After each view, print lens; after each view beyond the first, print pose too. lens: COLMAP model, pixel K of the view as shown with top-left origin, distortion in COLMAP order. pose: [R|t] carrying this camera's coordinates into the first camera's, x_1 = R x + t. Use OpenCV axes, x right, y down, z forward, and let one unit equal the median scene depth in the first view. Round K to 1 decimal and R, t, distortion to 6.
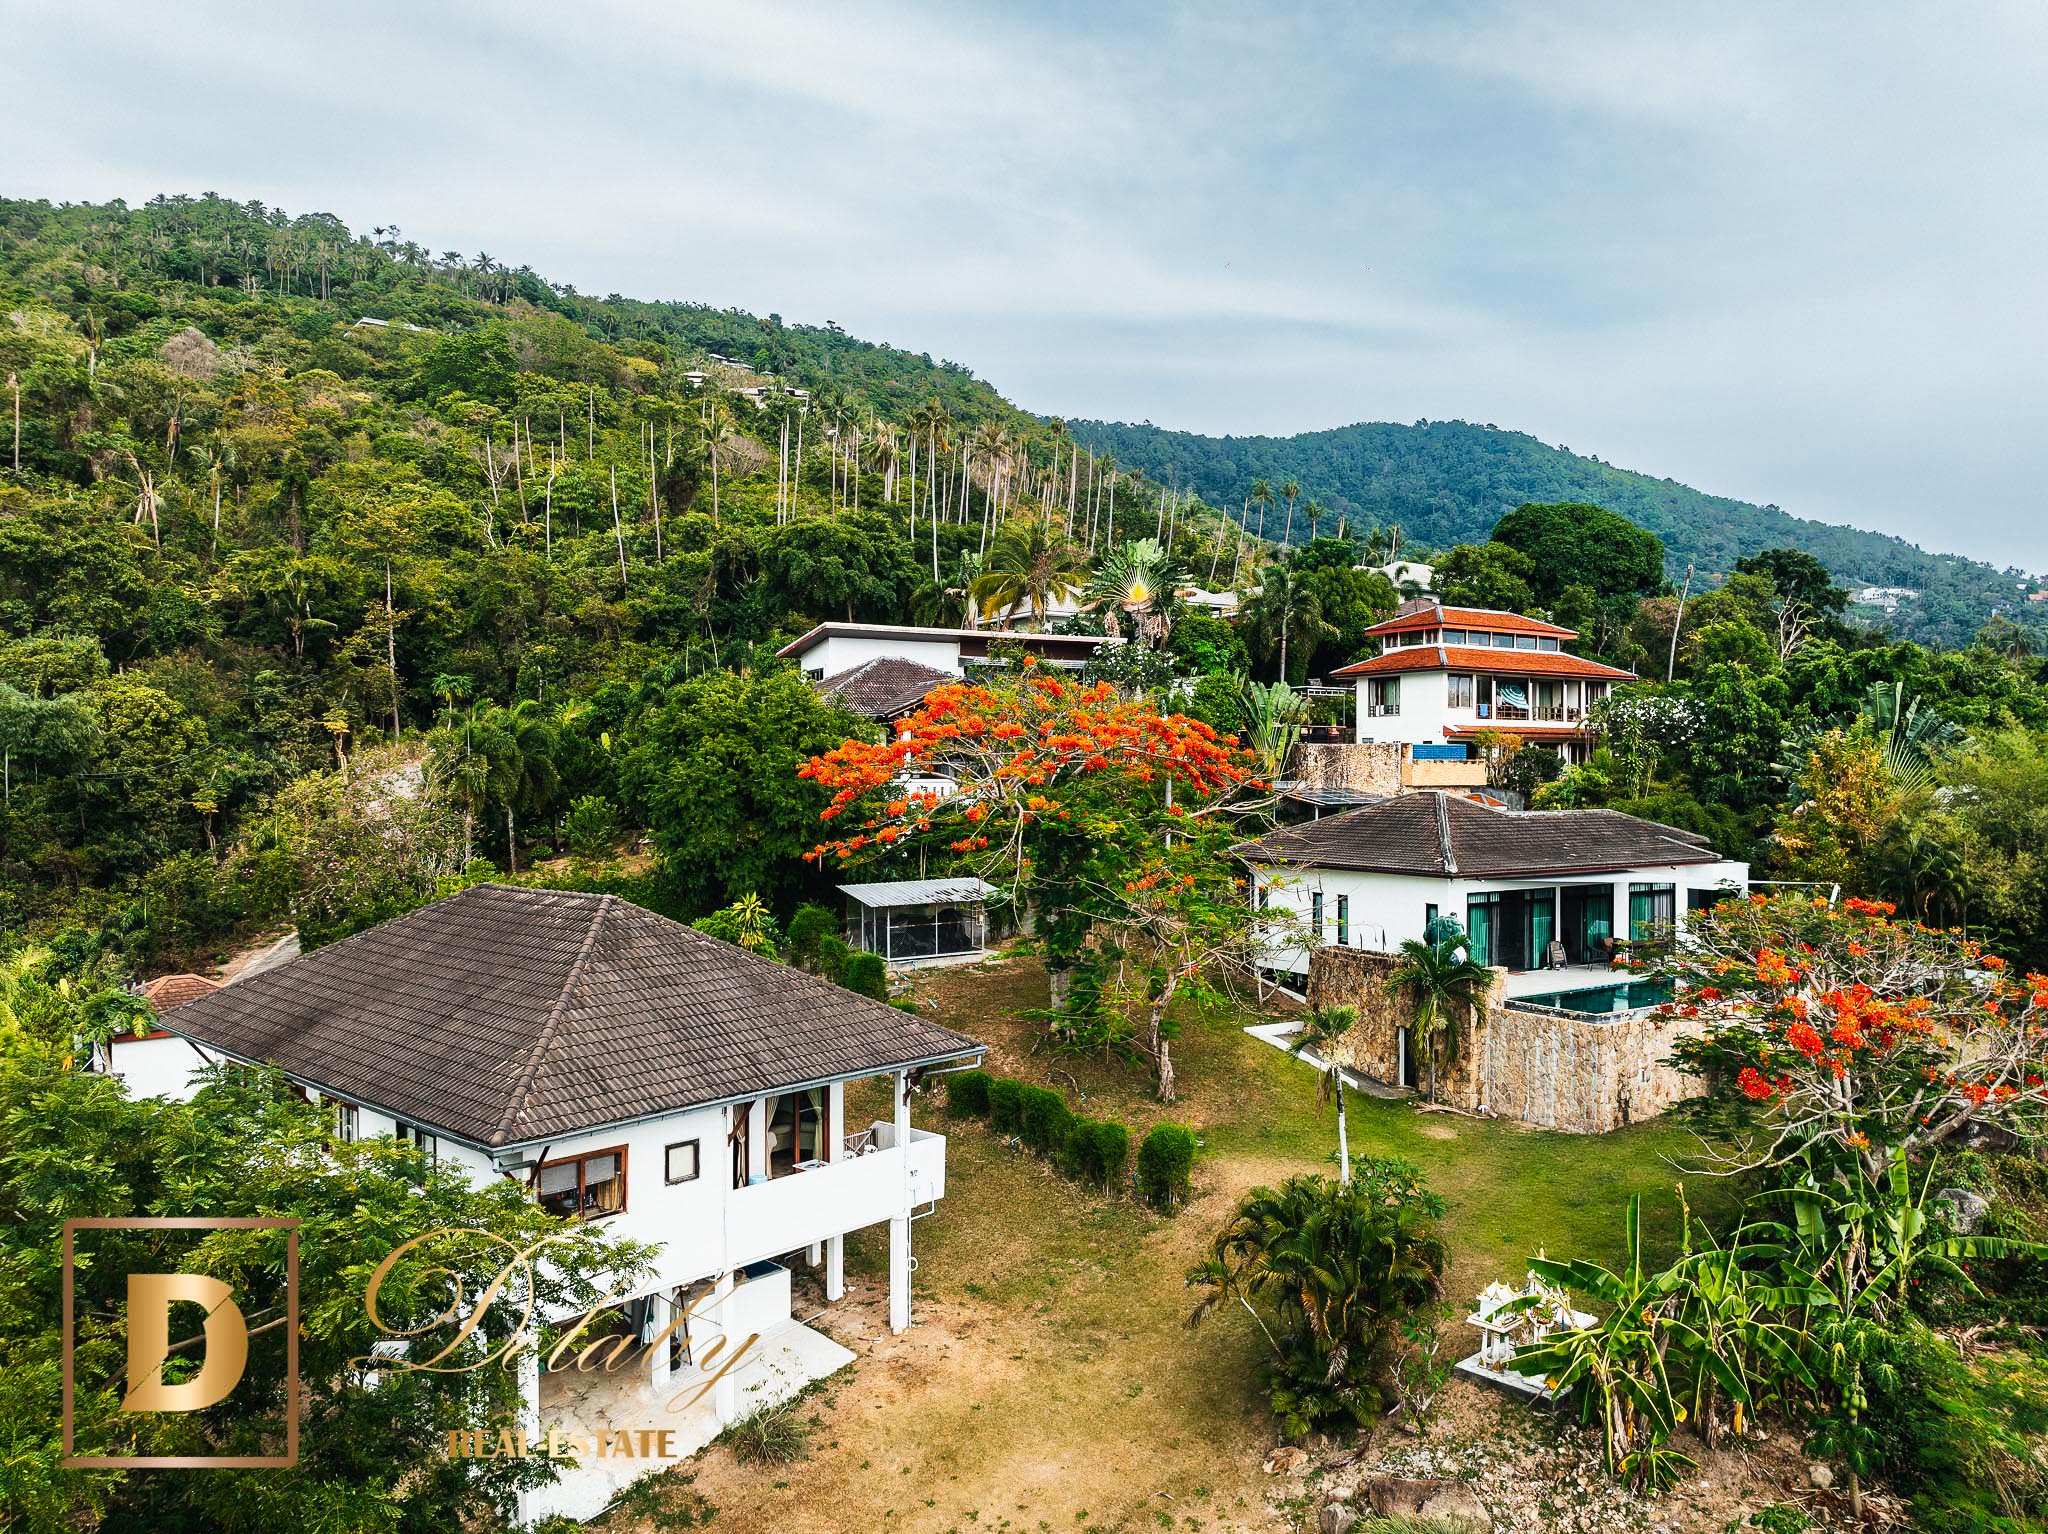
lens RADIAL K [[1439.9, 0, 1024.0], [0, 1439.9, 767.0], [0, 0, 1]] dist [-0.041866, 0.001813]
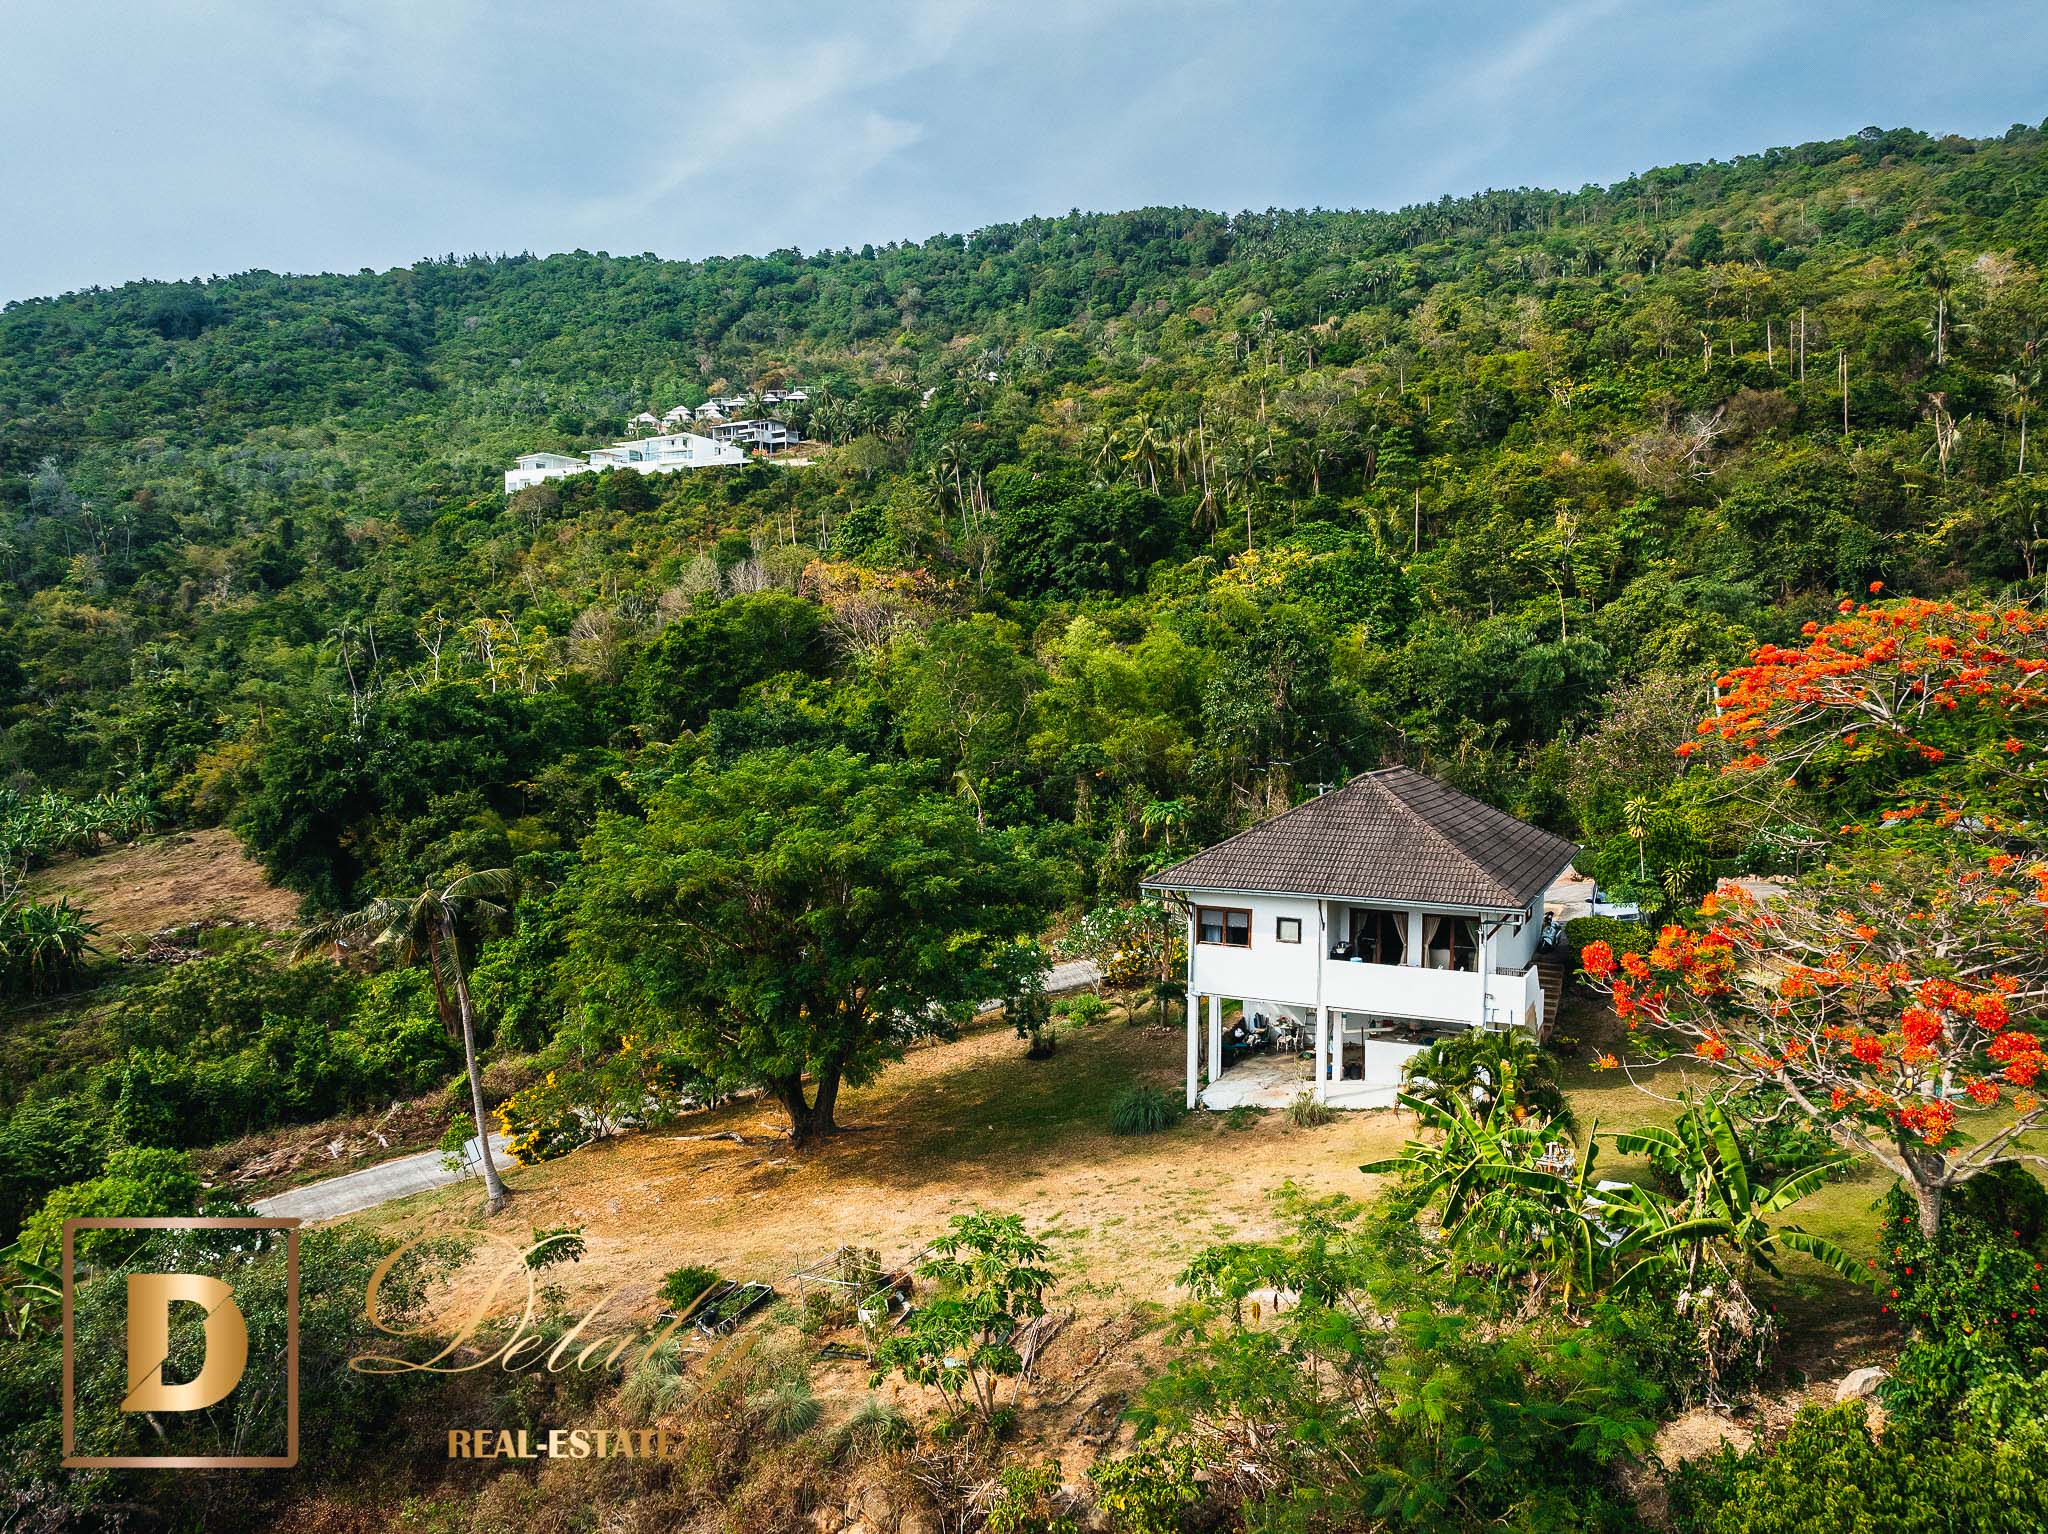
lens RADIAL K [[1439.9, 0, 1024.0], [0, 1439.9, 767.0], [0, 0, 1]] dist [-0.041866, 0.001813]
pose [[0.258543, 0.057816, -0.964268, 0.680368], [-0.000404, 0.998214, 0.059743, -0.006044], [0.966000, -0.015057, 0.258104, 0.147219]]
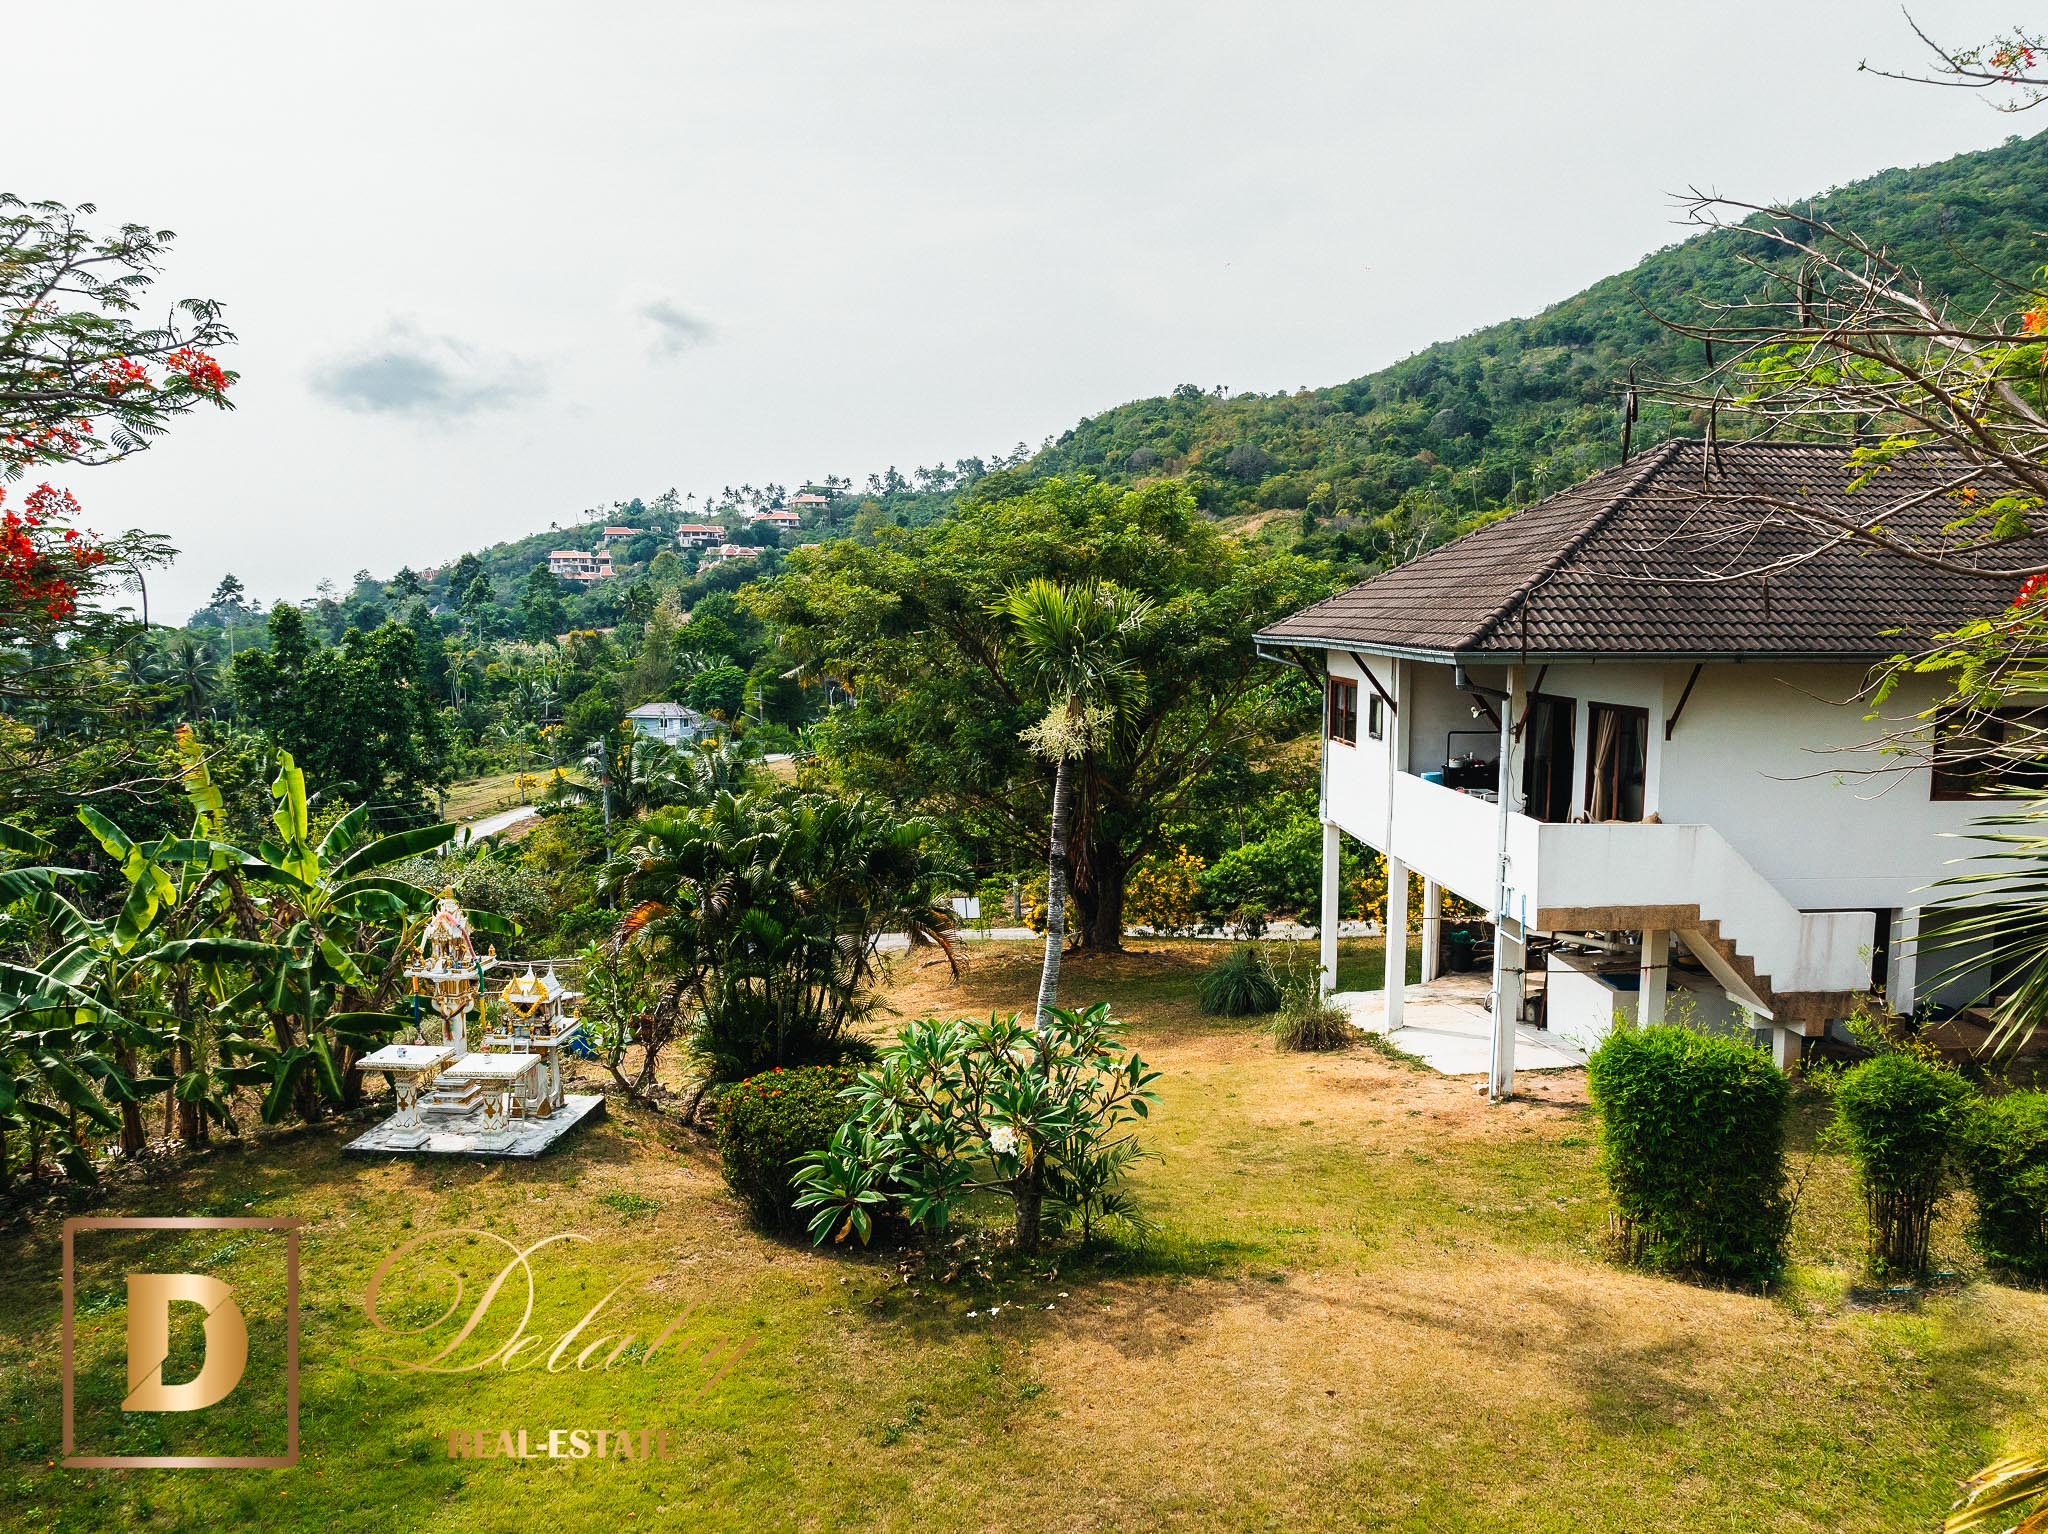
lens RADIAL K [[1439.9, 0, 1024.0], [0, 1439.9, 767.0], [0, 0, 1]] dist [-0.041866, 0.001813]
pose [[-0.715106, 0.076064, -0.694865, 0.304483], [0.002813, 0.994367, 0.105954, 0.112638], [0.699010, 0.073814, -0.711292, 0.804020]]
